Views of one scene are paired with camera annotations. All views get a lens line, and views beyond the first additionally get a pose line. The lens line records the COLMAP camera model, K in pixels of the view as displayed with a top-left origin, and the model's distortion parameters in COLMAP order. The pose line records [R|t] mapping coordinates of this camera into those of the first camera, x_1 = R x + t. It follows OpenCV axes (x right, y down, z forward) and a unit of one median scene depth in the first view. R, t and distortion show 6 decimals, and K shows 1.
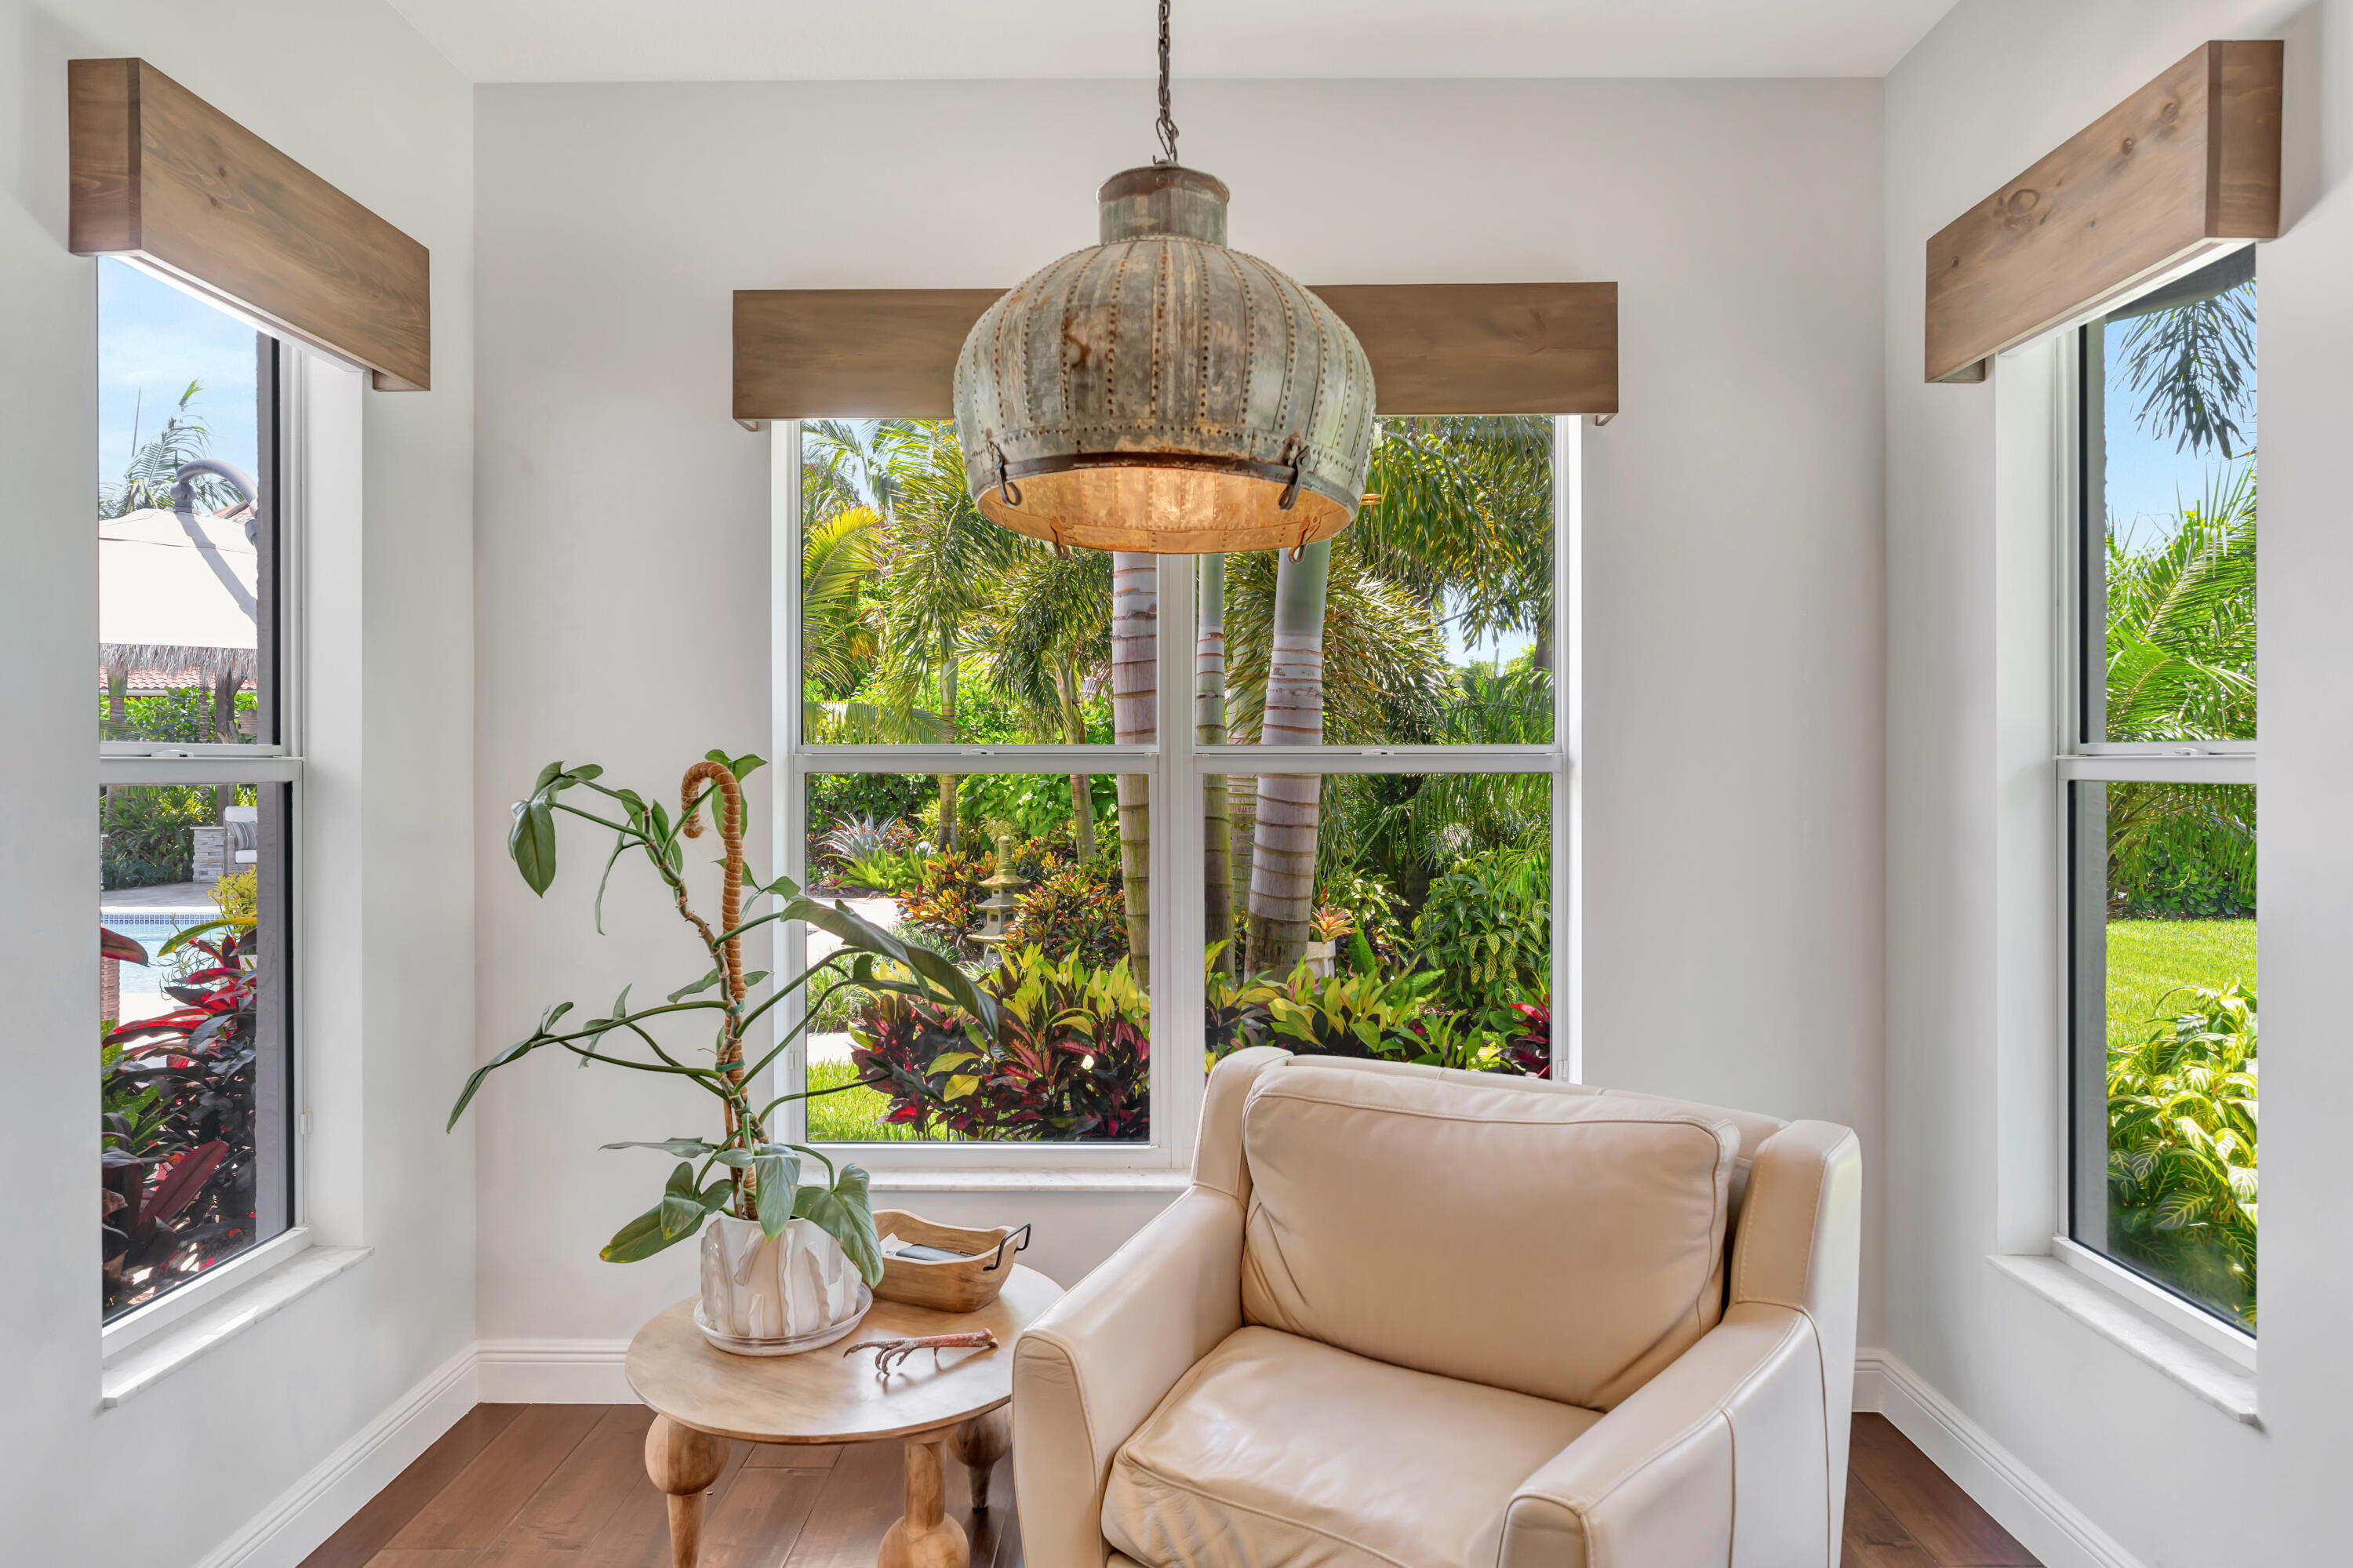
lens RADIAL K [[1341.9, 0, 1179.1], [0, 1341.9, 771.0], [0, 0, 1]] dist [-0.002058, 0.000826]
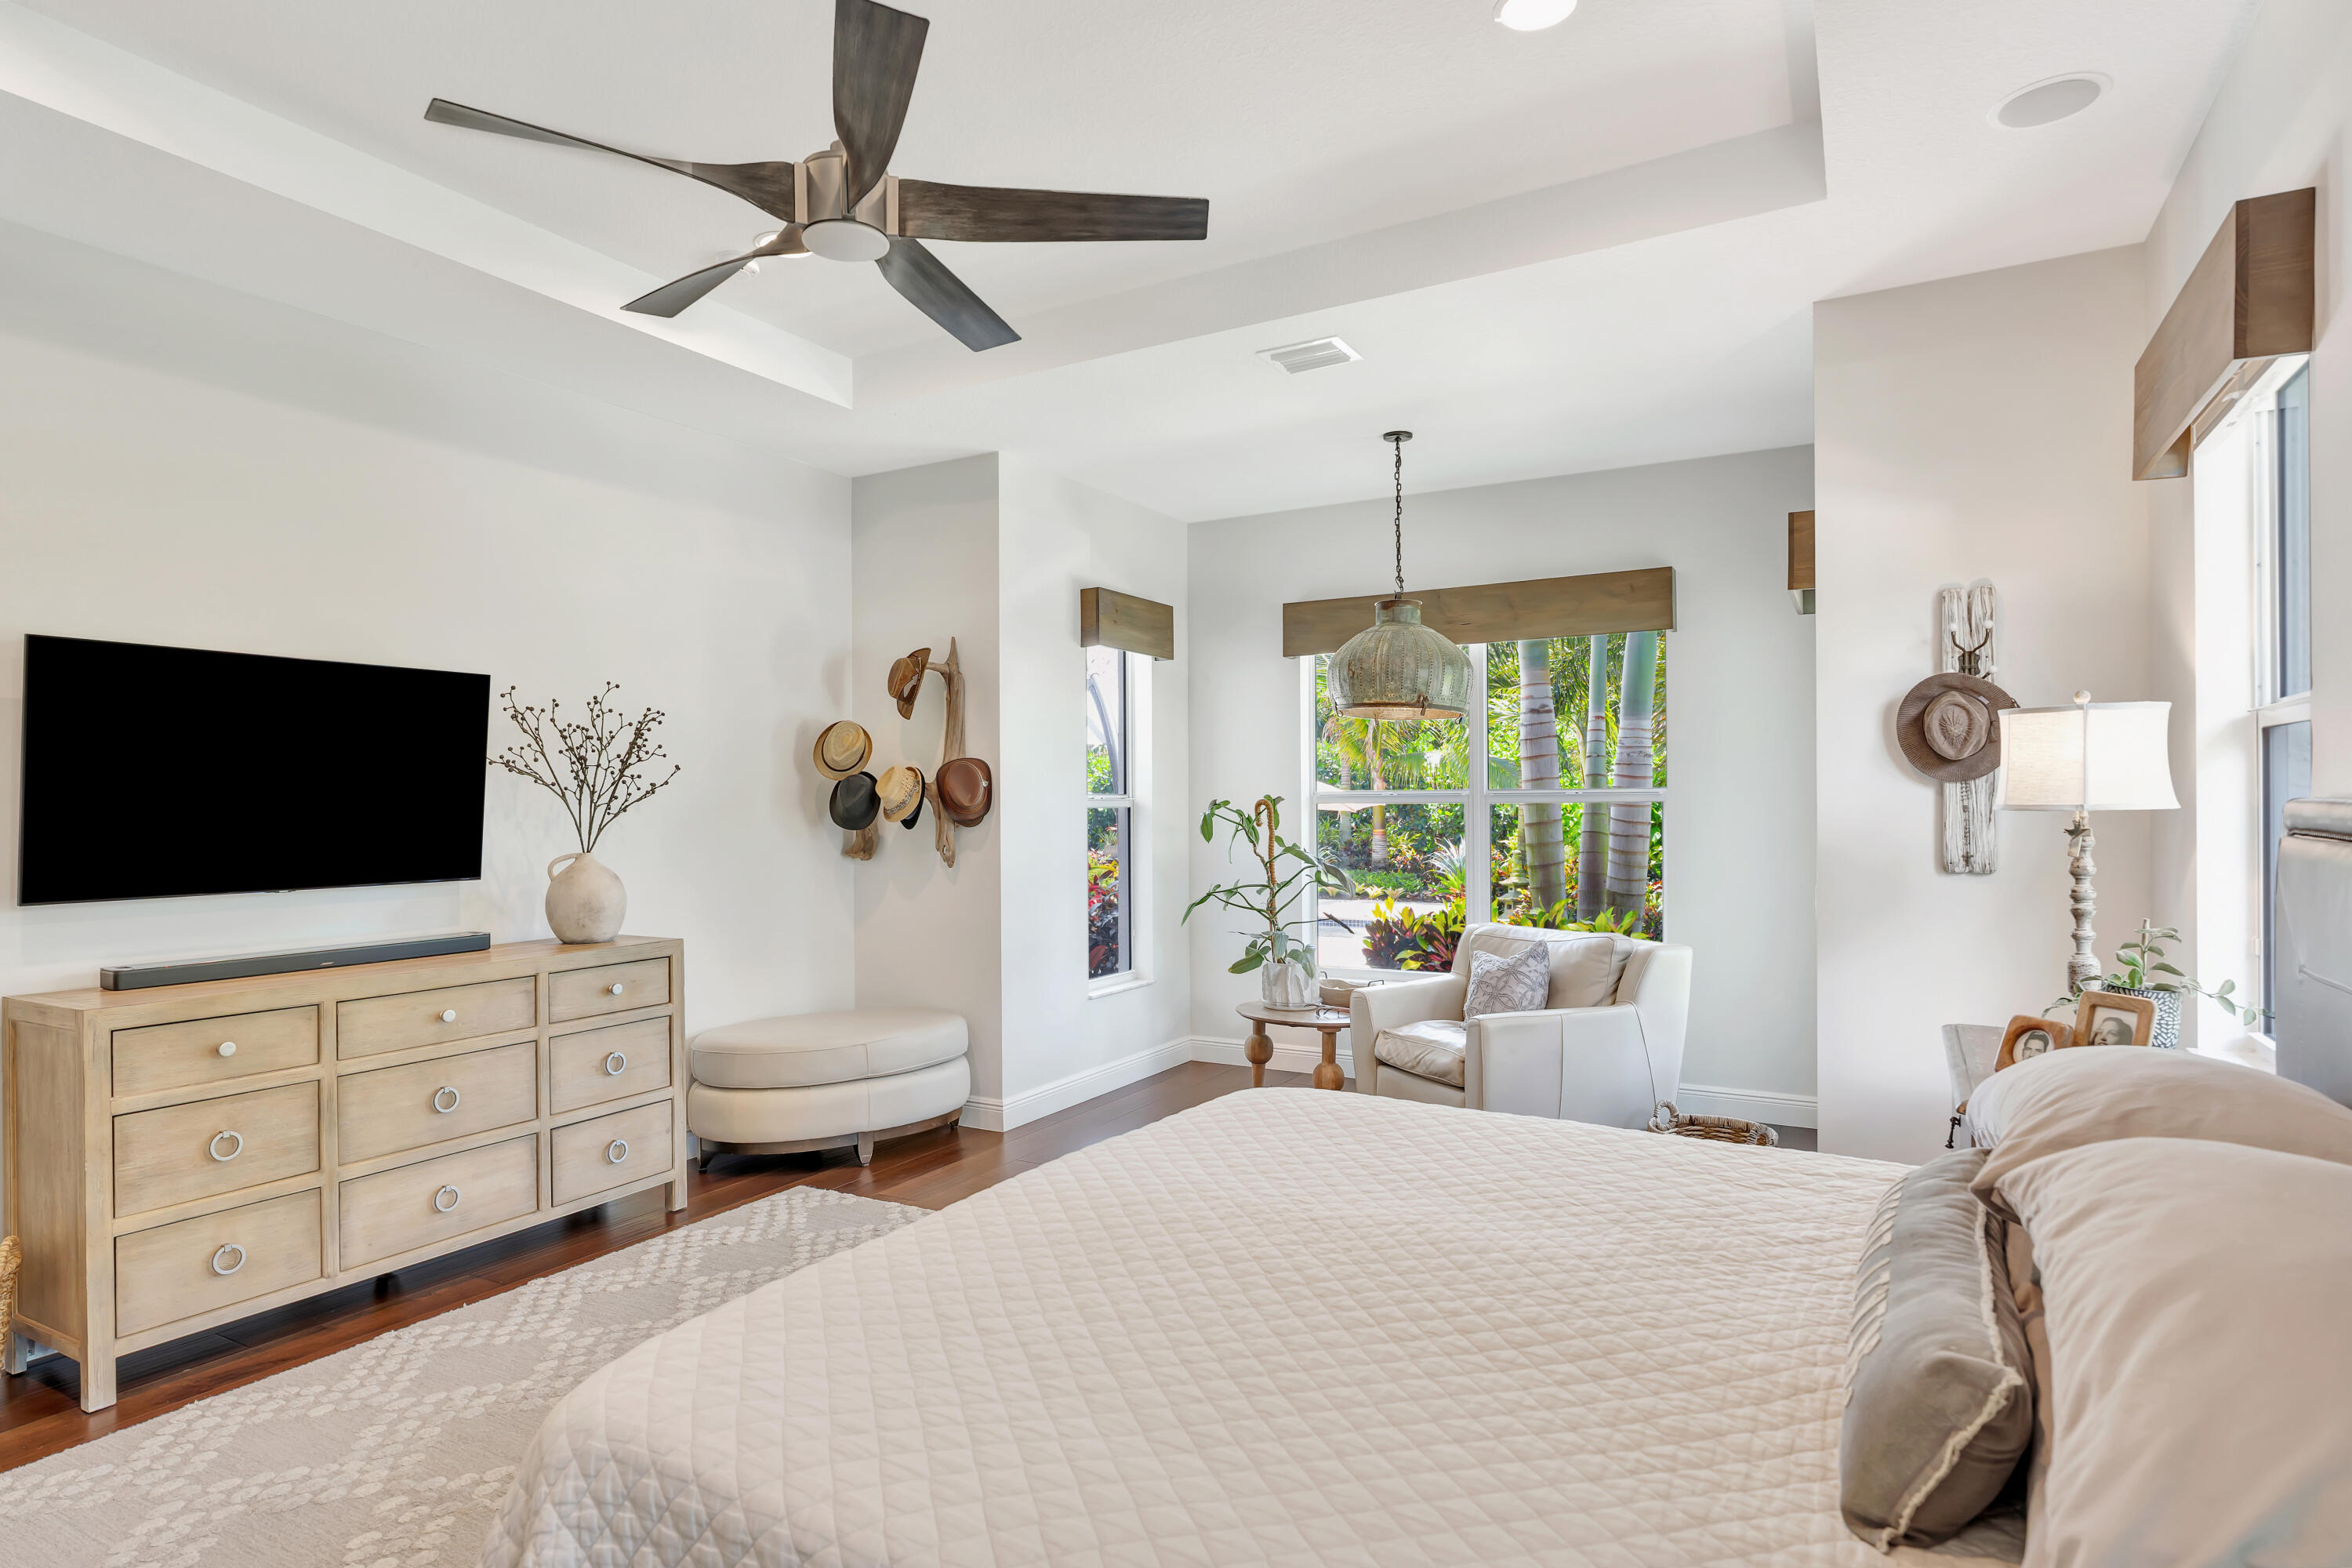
lens RADIAL K [[1283.2, 0, 1176.1], [0, 1283.2, 796.7], [0, 0, 1]] dist [-0.000146, 0.000008]
pose [[0.880992, -0.006988, -0.473080, 0.745062], [0.003107, 0.999955, -0.008983, 0.011545], [0.473121, 0.006444, 0.880974, -1.425417]]
